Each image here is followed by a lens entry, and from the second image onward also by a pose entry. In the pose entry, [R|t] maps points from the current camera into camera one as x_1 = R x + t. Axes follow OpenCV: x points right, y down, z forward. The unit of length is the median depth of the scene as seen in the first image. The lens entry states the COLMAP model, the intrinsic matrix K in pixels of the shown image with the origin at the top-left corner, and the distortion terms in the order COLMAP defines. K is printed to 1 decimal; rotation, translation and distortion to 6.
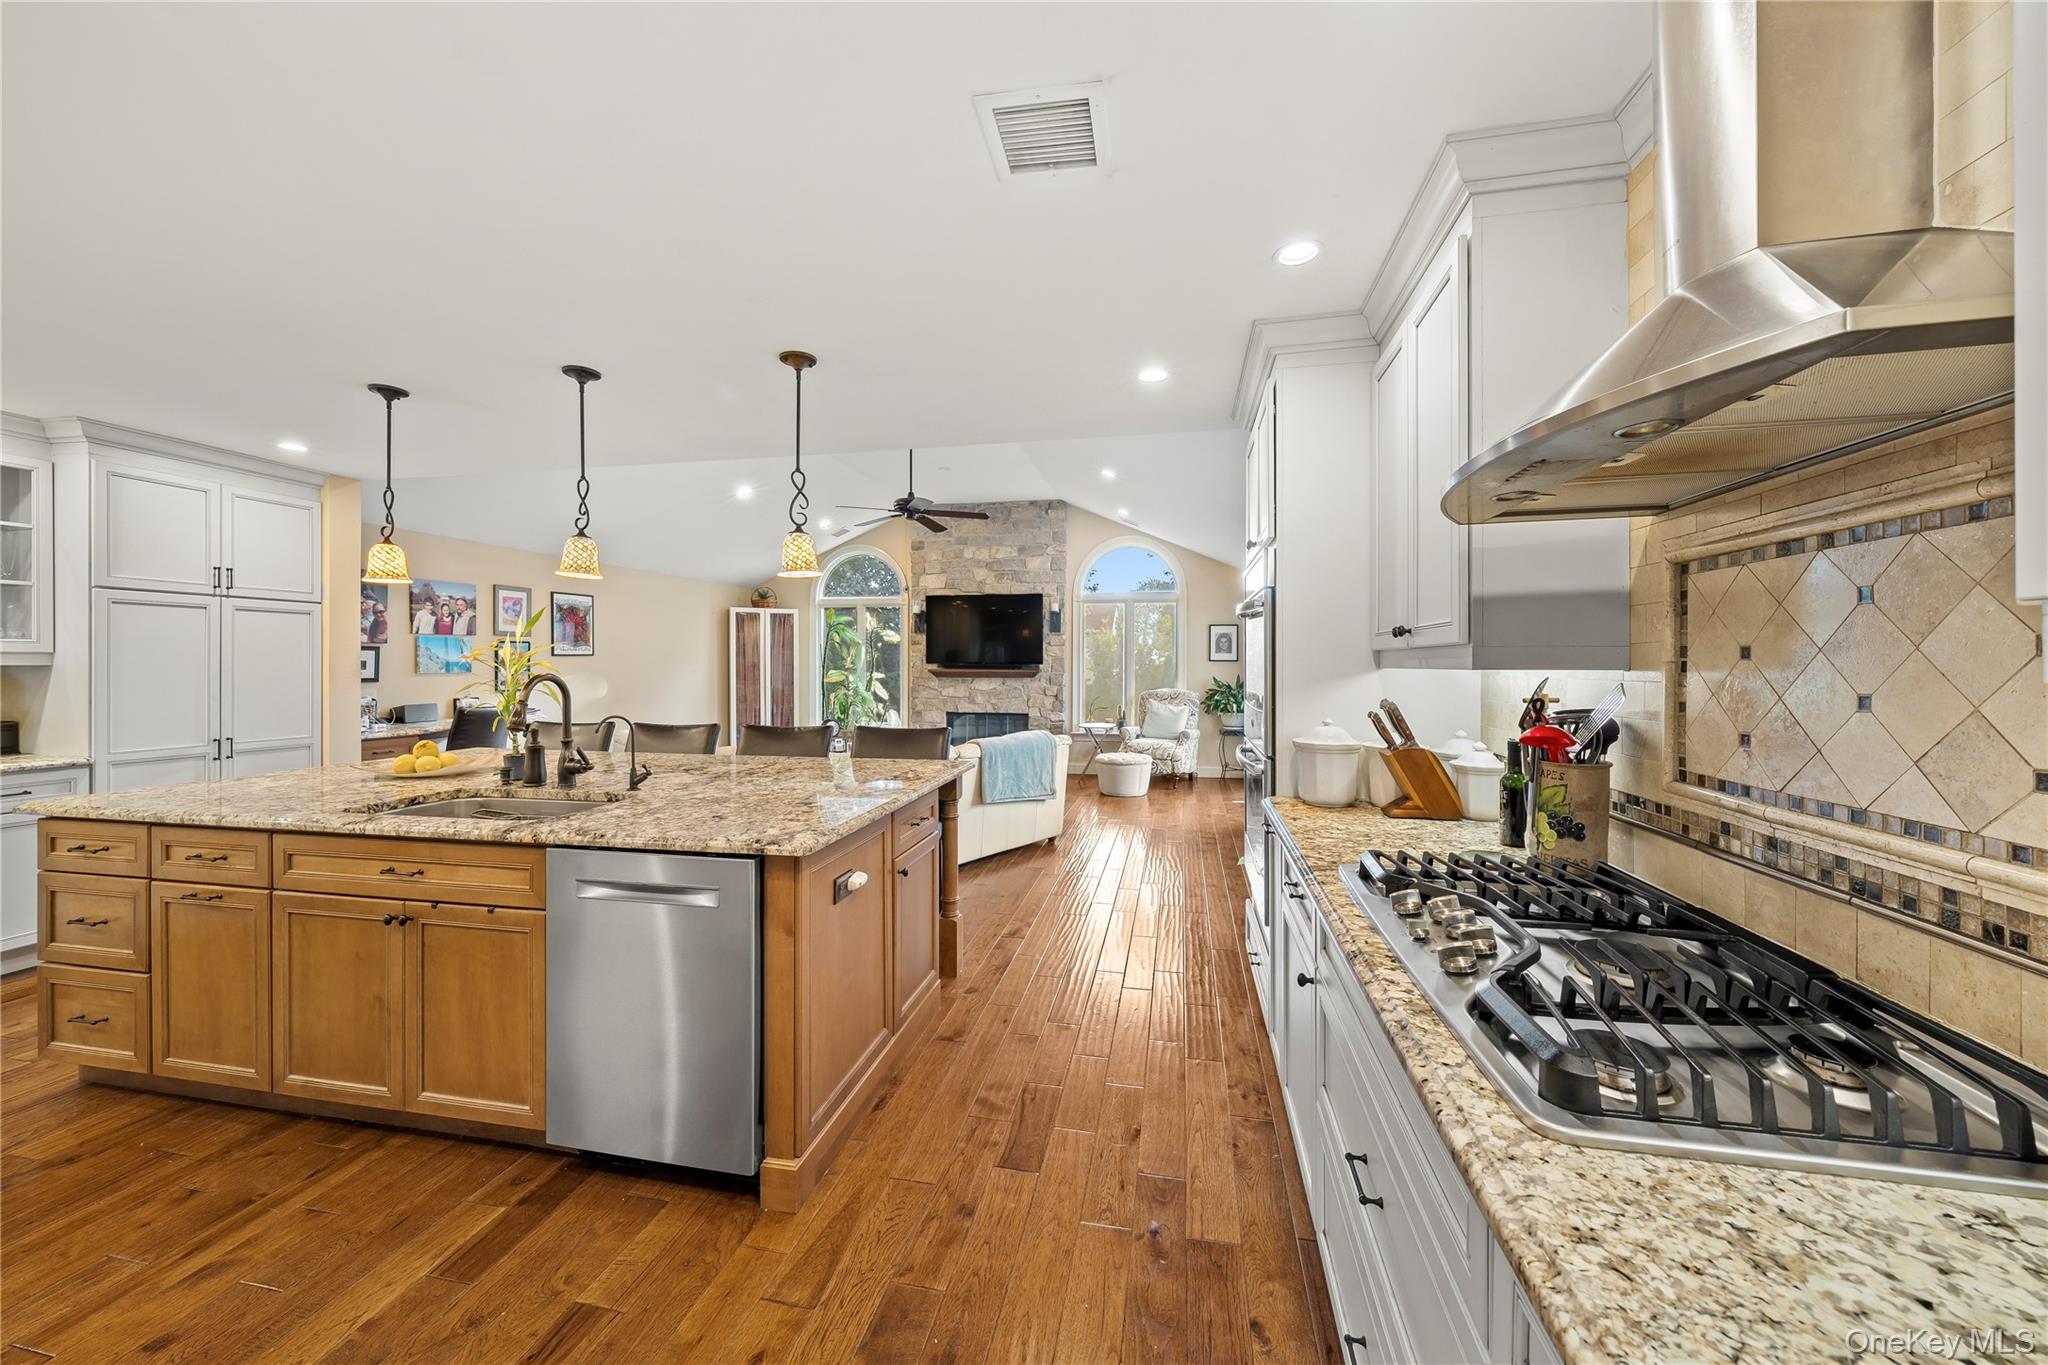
lens RADIAL K [[741.4, 0, 1028.0], [0, 741.4, 665.8], [0, 0, 1]] dist [-0.000307, 0.000113]
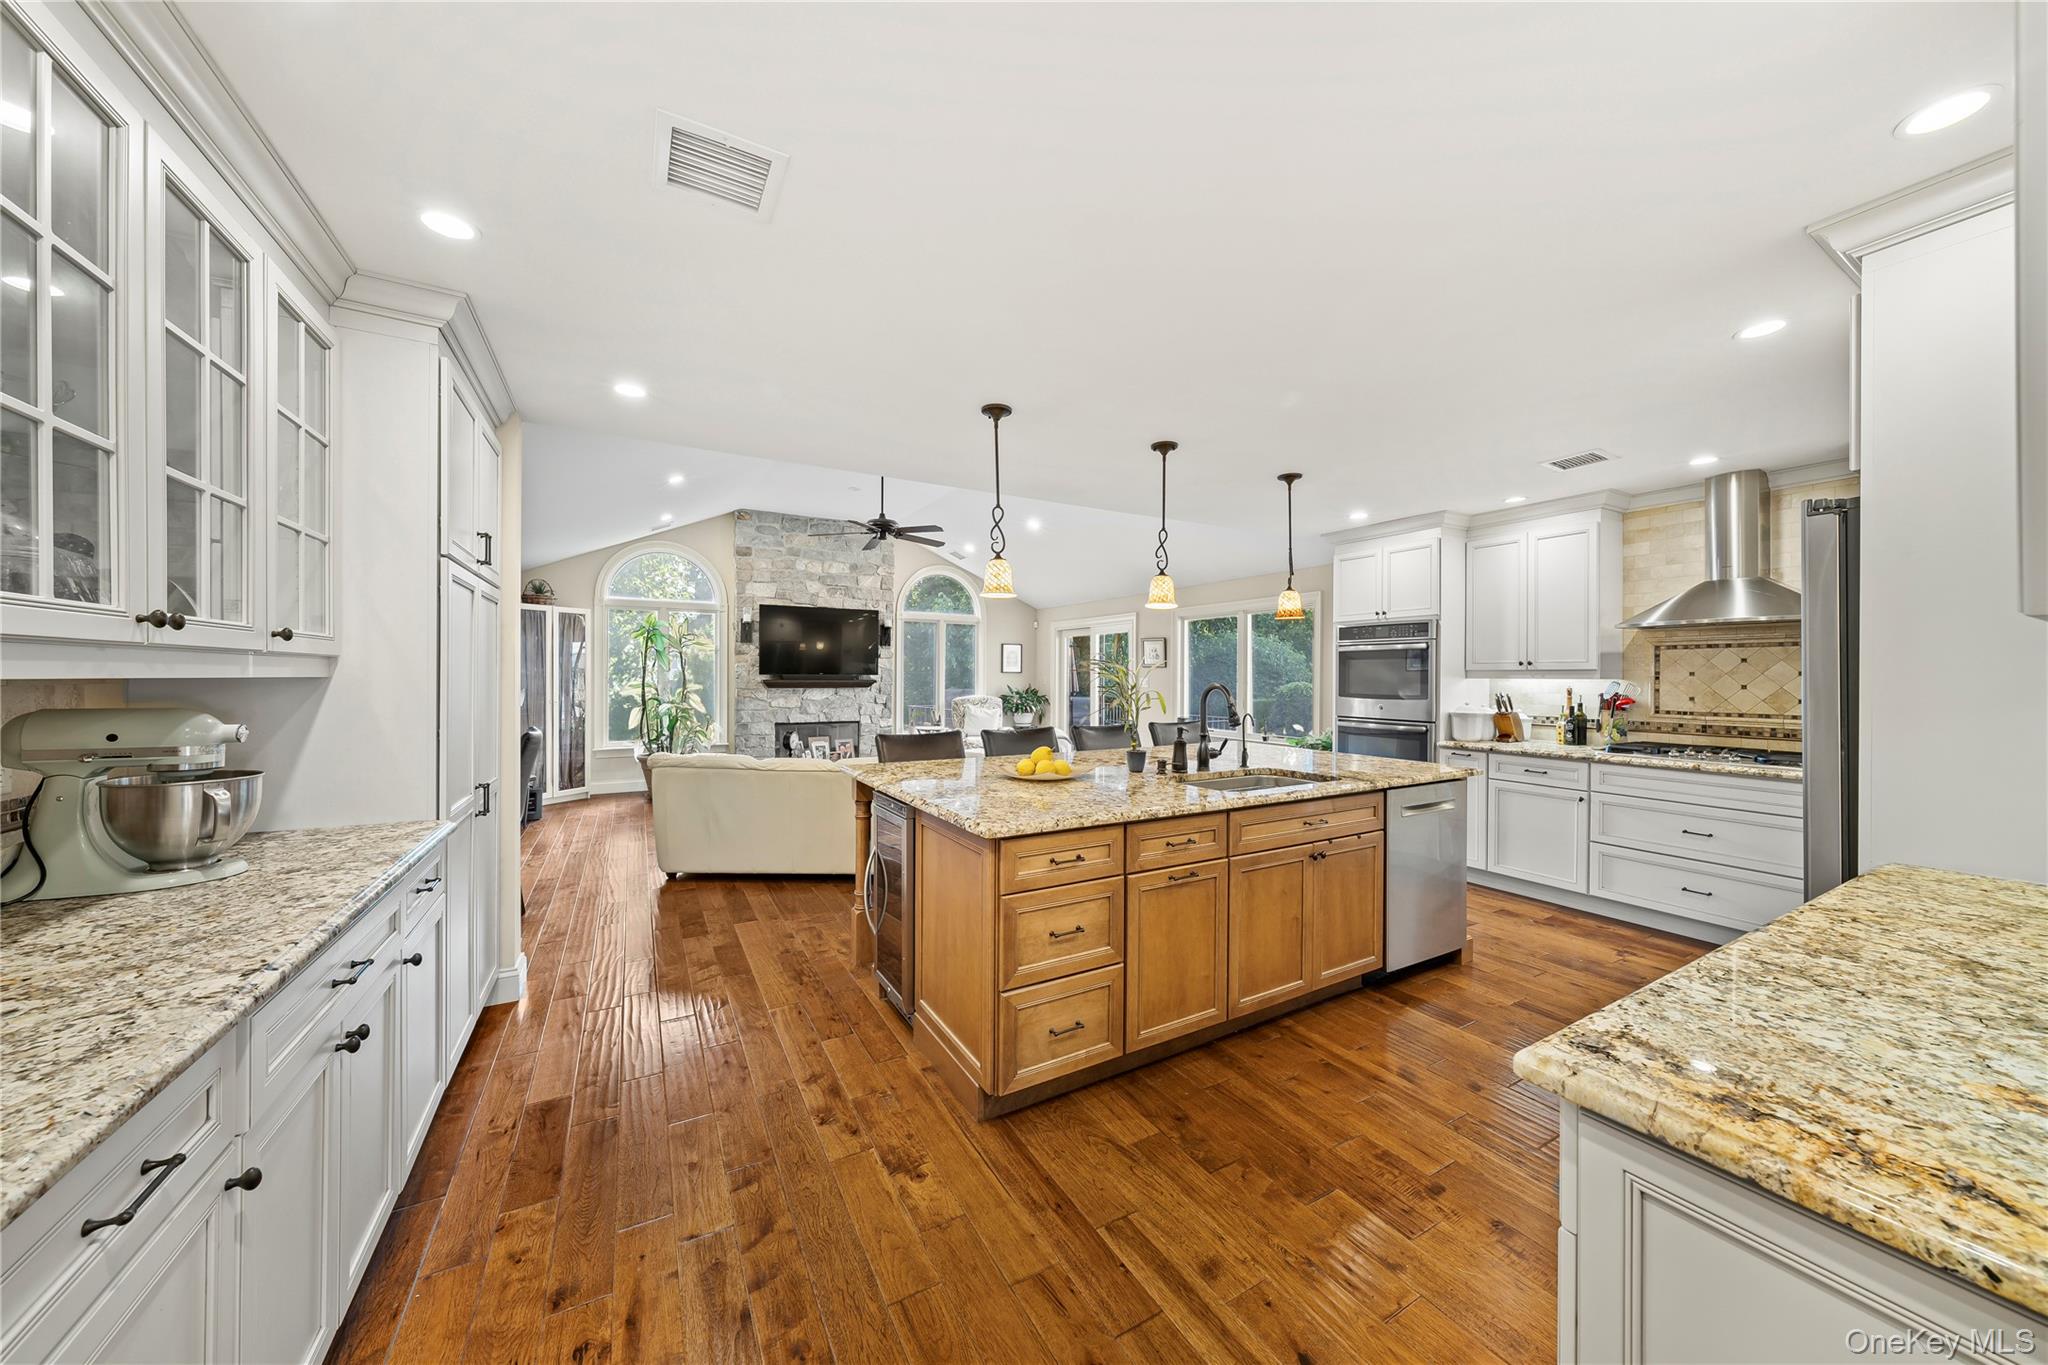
lens RADIAL K [[696.6, 0, 1031.3], [0, 696.6, 676.9], [0, 0, 1]] dist [-0.001525, 0.000018]
pose [[0.750248, -0.000199, 0.661156, -1.179103], [-0.000774, 0.999999, 0.001179, -0.001997], [-0.661156, -0.001396, 0.750248, 0.196678]]
